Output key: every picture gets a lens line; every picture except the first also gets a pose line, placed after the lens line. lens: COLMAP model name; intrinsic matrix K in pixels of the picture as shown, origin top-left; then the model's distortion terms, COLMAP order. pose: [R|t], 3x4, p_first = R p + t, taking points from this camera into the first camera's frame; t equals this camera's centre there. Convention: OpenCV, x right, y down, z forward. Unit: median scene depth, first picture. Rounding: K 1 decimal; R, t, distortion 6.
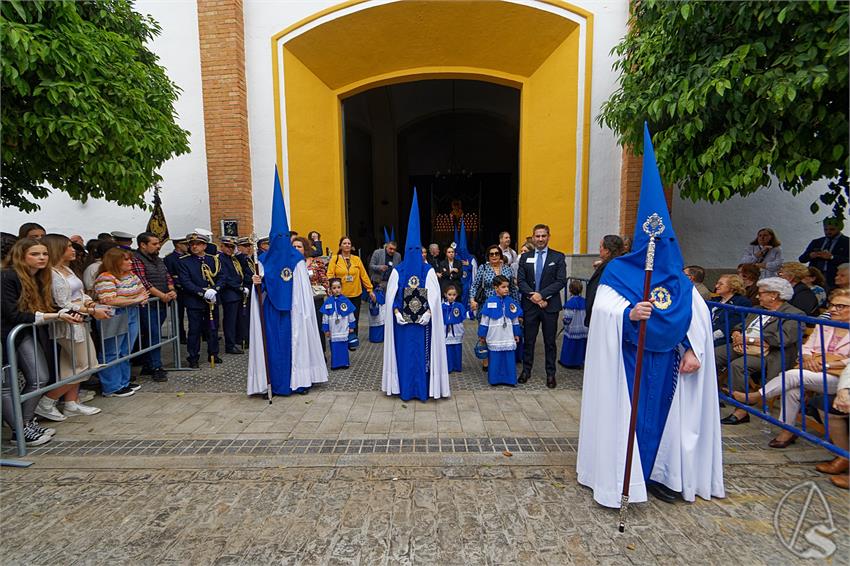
lens RADIAL K [[374.1, 0, 427.9], [0, 374.1, 291.1], [0, 0, 1]] dist [-0.001331, -0.001012]
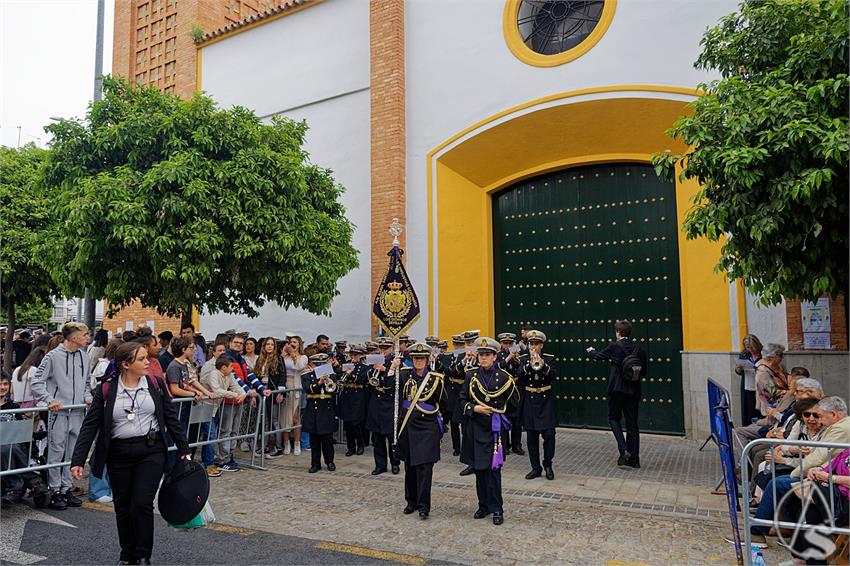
lens RADIAL K [[638.4, 0, 417.2], [0, 638.4, 285.4], [0, 0, 1]] dist [-0.009091, 0.007870]
pose [[0.897530, -0.037016, -0.439397, 0.481071], [-0.042966, 0.984387, -0.170693, 0.039823], [0.438855, 0.172082, 0.881926, -0.798448]]
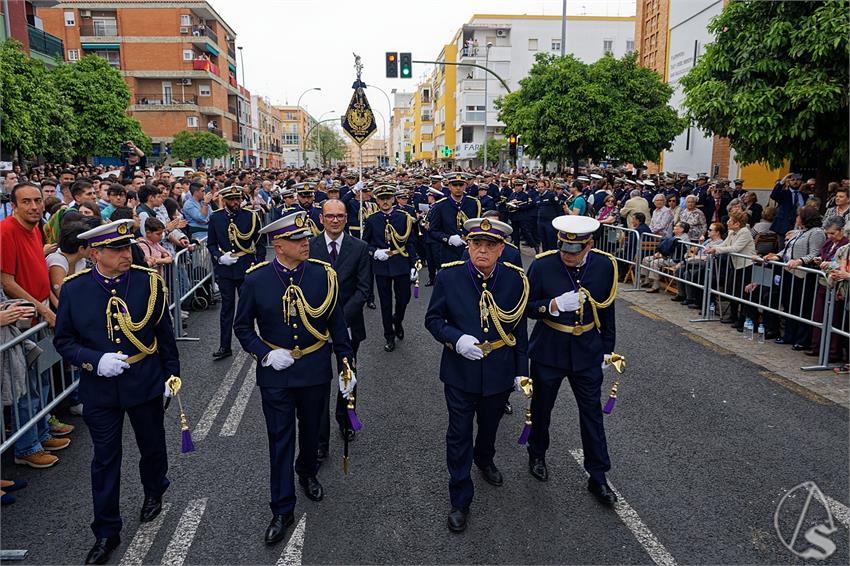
lens RADIAL K [[641.1, 0, 425.0], [0, 641.1, 267.6], [0, 0, 1]] dist [0.001121, -0.006472]
pose [[0.104868, 0.154952, -0.982340, 2.798242], [-0.093571, 0.984942, 0.145374, -0.043906], [0.990074, 0.076674, 0.117788, -0.716974]]
